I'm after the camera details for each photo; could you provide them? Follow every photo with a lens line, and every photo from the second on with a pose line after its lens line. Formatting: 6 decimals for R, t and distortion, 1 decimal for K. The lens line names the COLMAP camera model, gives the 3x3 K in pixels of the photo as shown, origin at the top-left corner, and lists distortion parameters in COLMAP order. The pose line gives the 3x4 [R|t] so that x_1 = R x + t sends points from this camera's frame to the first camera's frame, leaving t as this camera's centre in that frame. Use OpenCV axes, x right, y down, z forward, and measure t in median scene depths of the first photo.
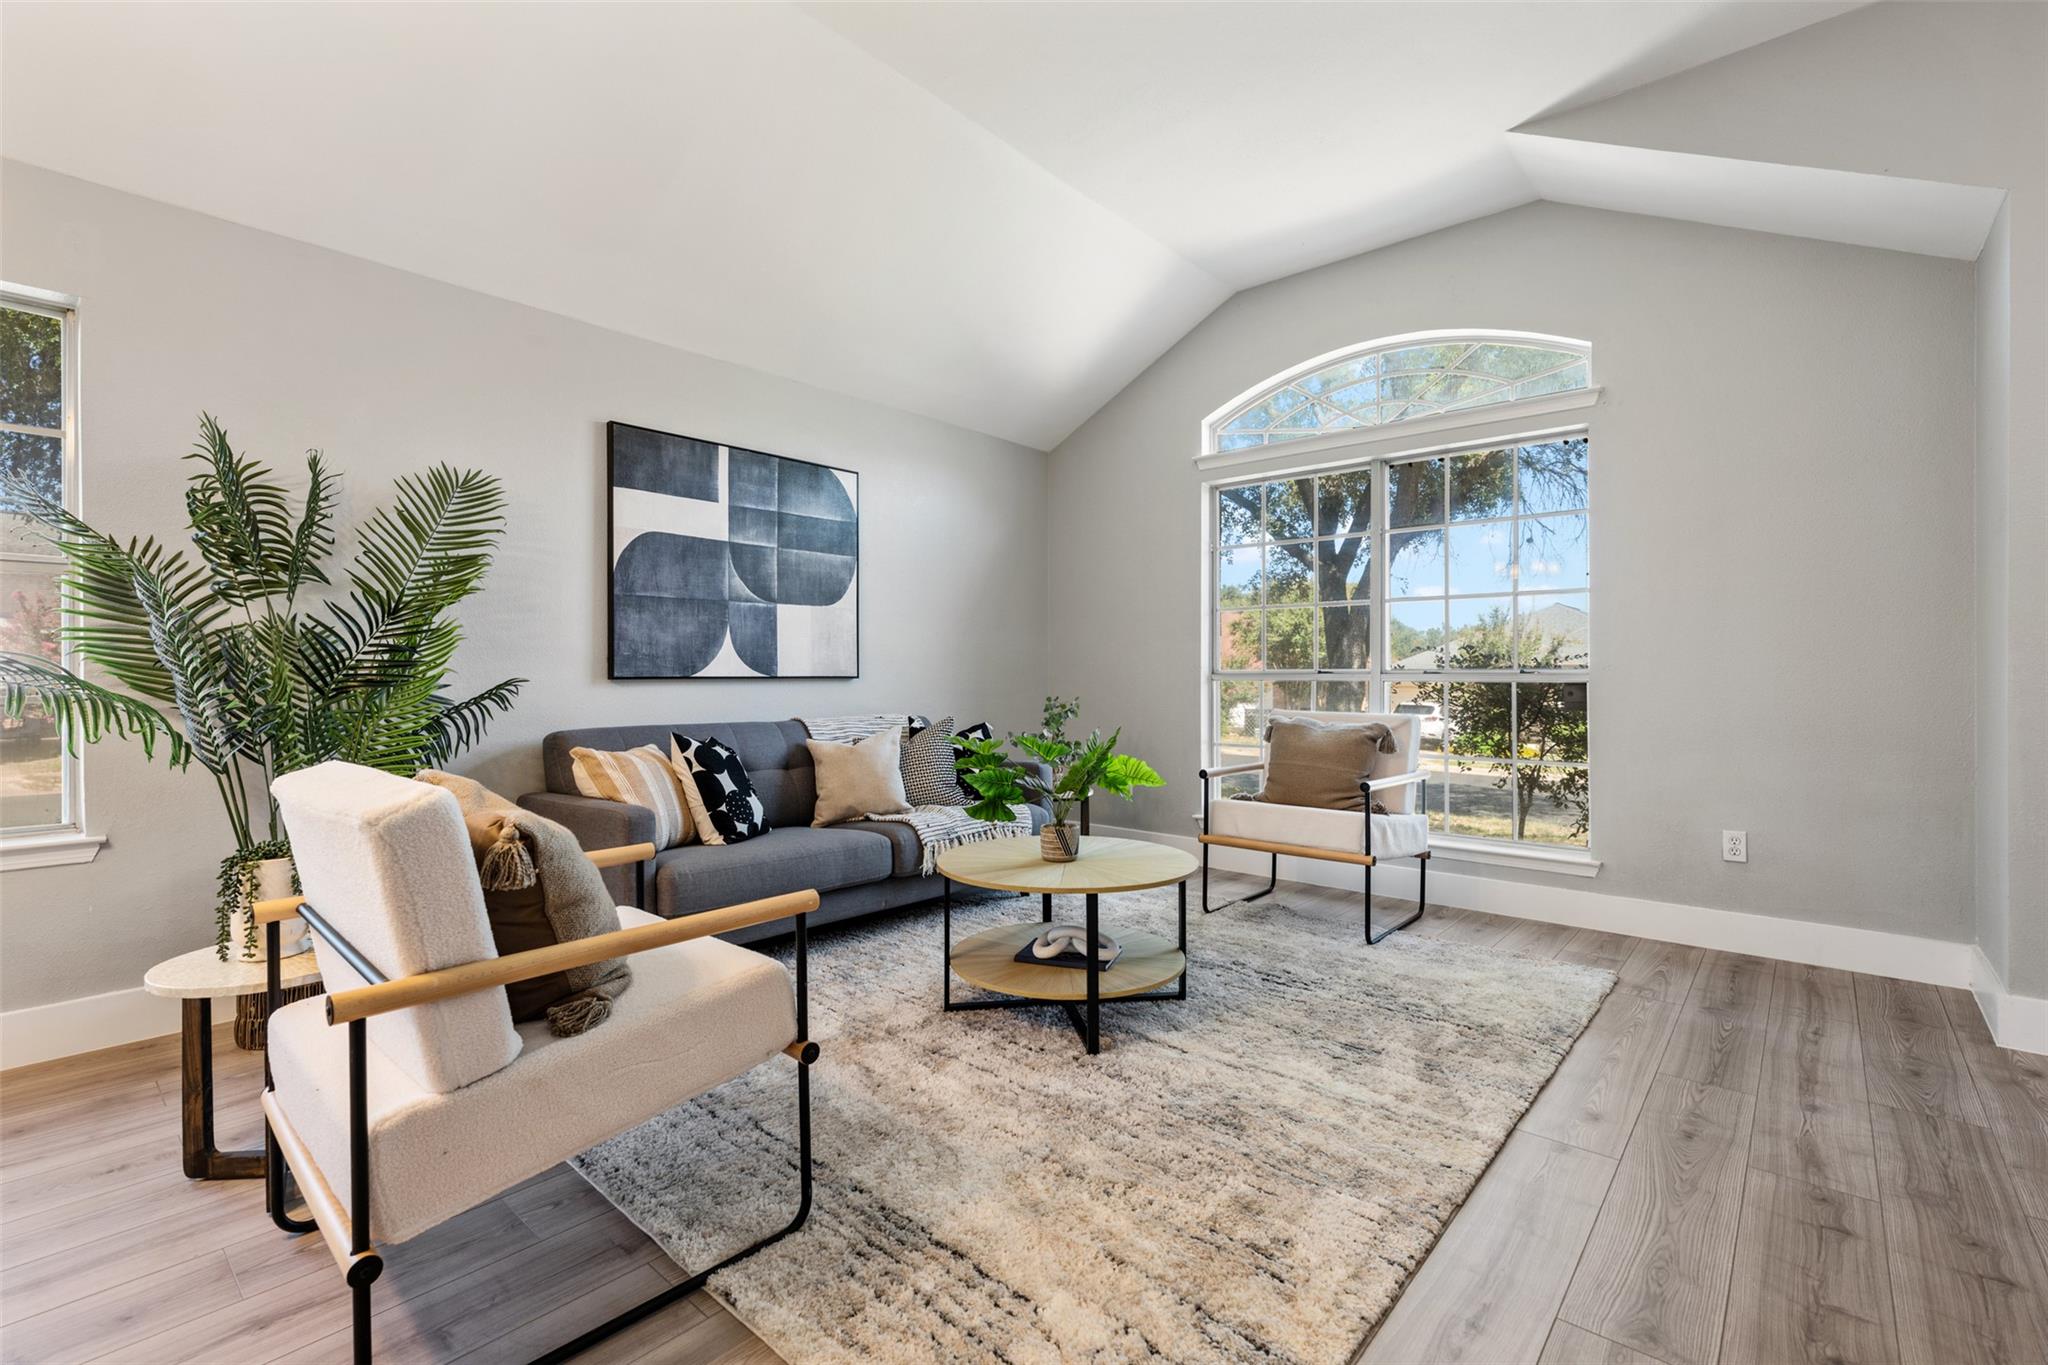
lens RADIAL K [[889.7, 0, 1008.4], [0, 889.7, 679.2], [0, 0, 1]] dist [-0.000930, -0.000269]
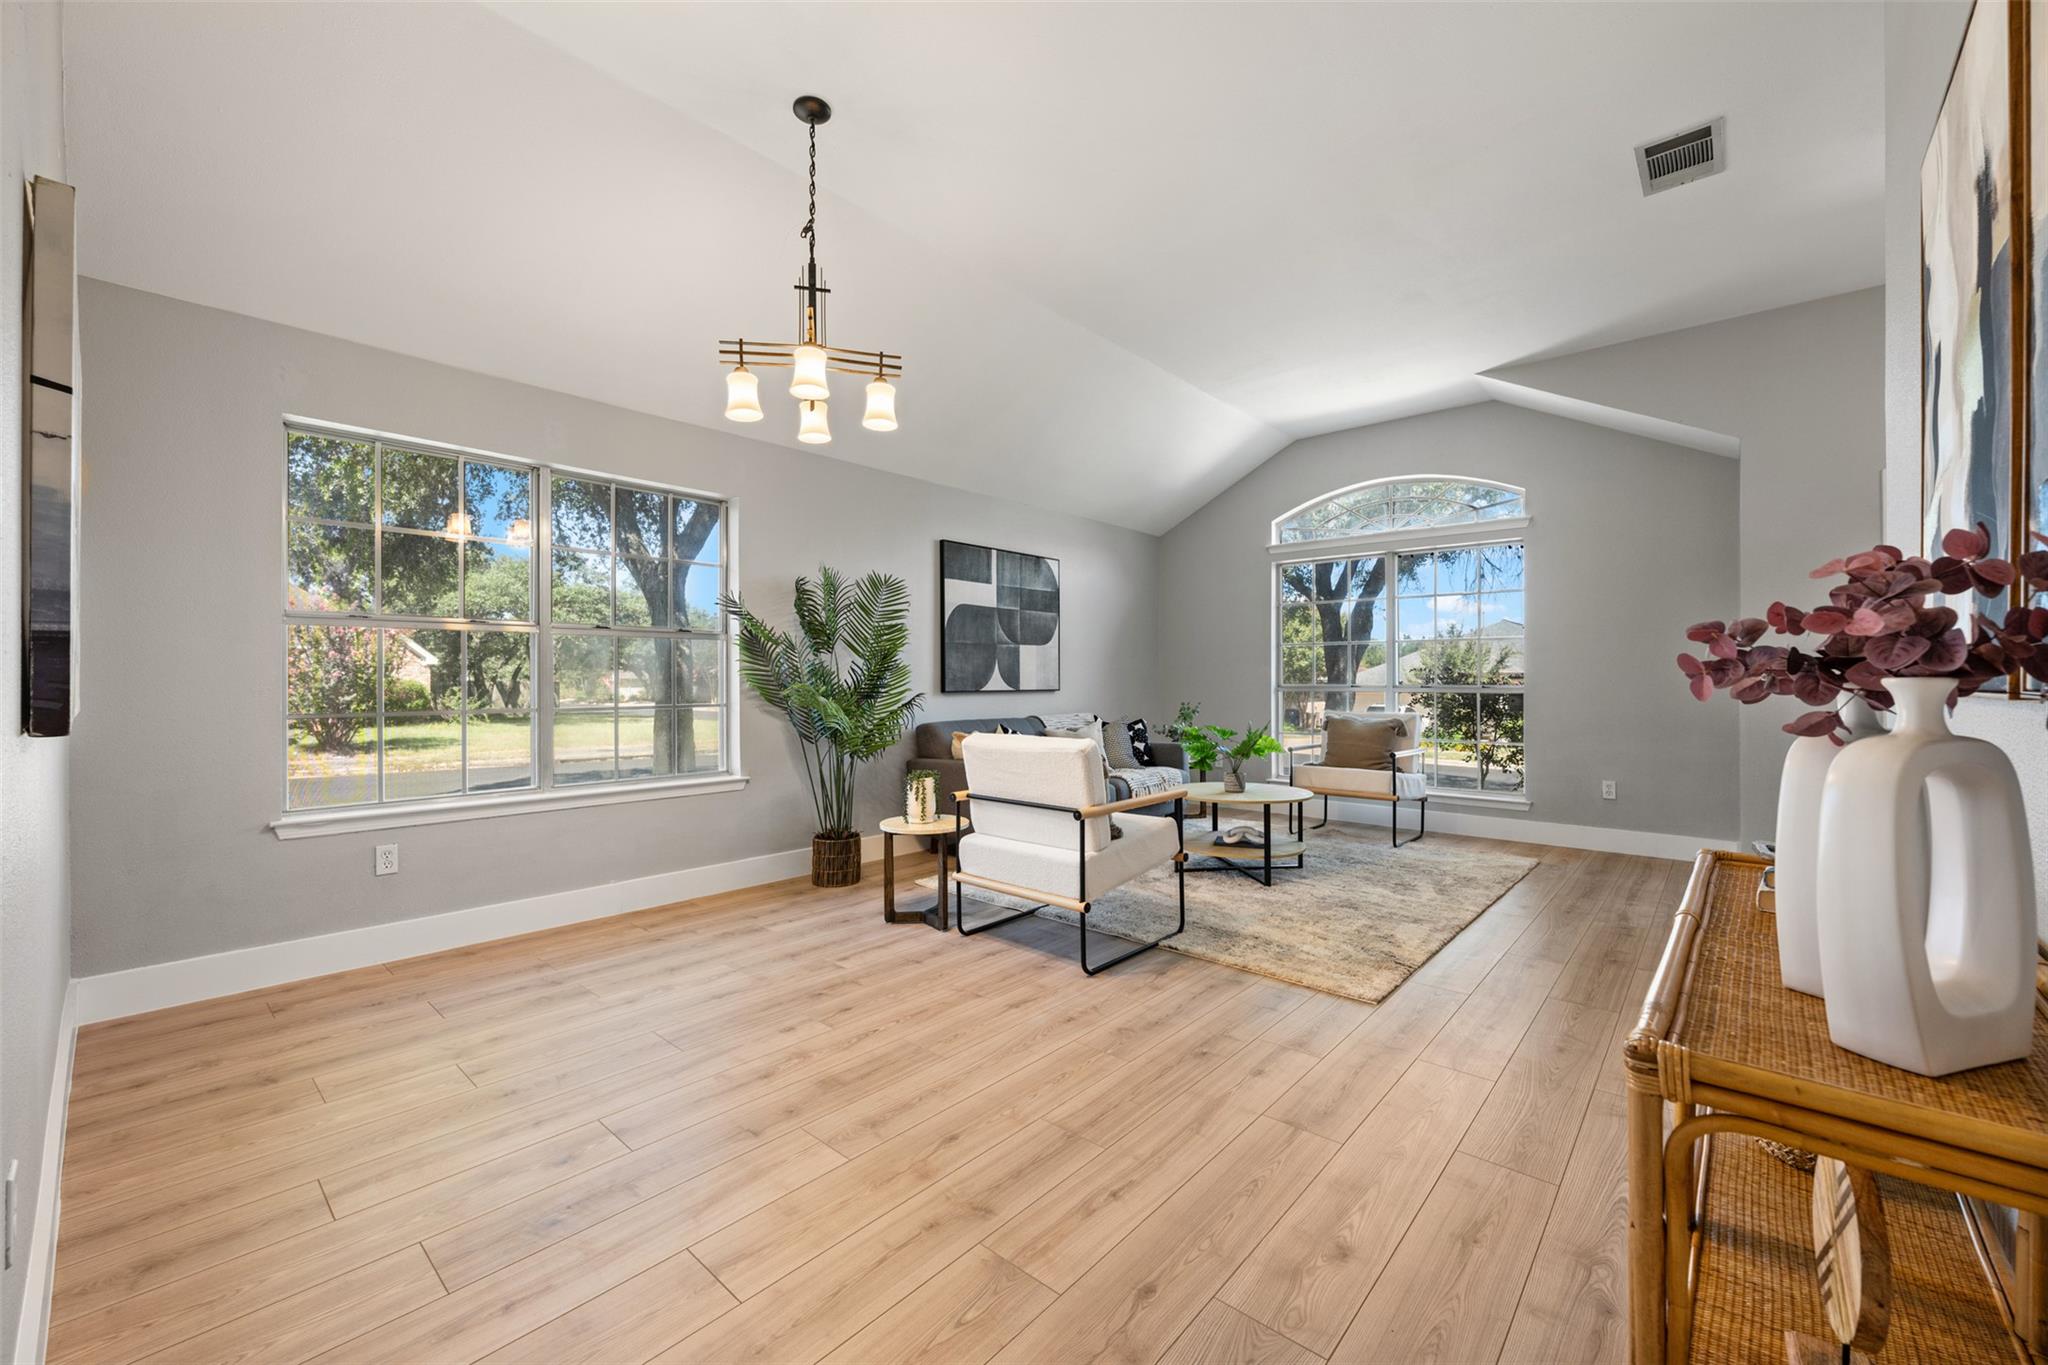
lens RADIAL K [[816.8, 0, 1004.1], [0, 816.8, 682.0], [0, 0, 1]] dist [-0.001903, 0.000333]
pose [[0.999992, -0.001260, 0.003679, -0.318427], [0.001270, 0.999995, -0.002797, -0.014696], [-0.003676, 0.002801, 0.999989, -0.512715]]
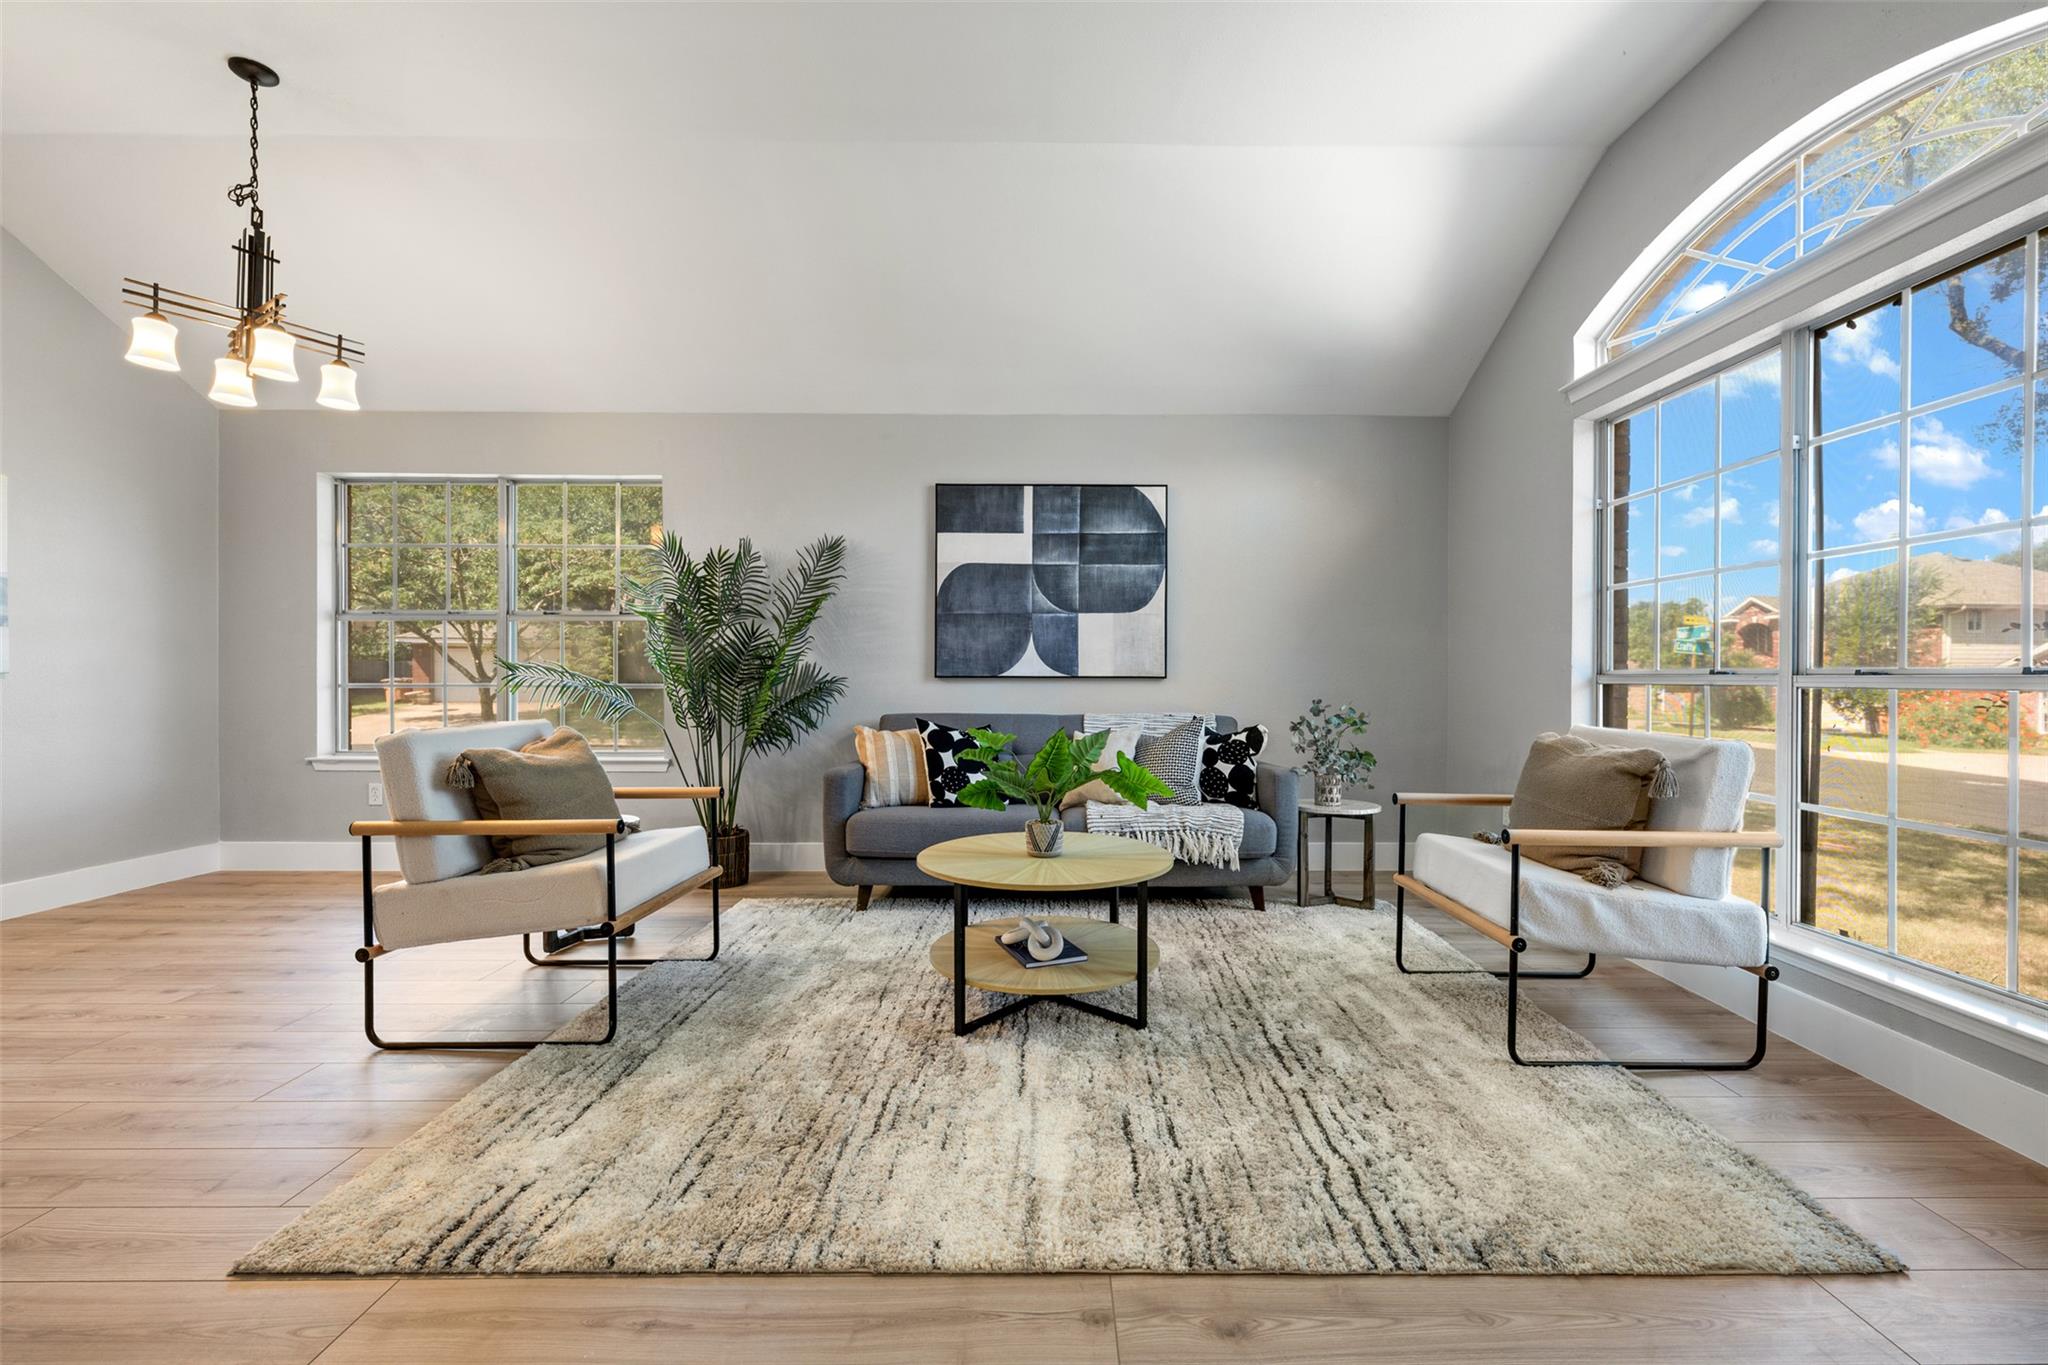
lens RADIAL K [[816.8, 0, 1006.6], [0, 816.8, 686.1], [0, 0, 1]] dist [-0.001903, 0.000333]
pose [[0.680902, 0.011759, -0.732280, 0.492751], [-0.007487, 0.999931, 0.009095, 0.000781], [0.732336, -0.000711, 0.680943, 0.228567]]
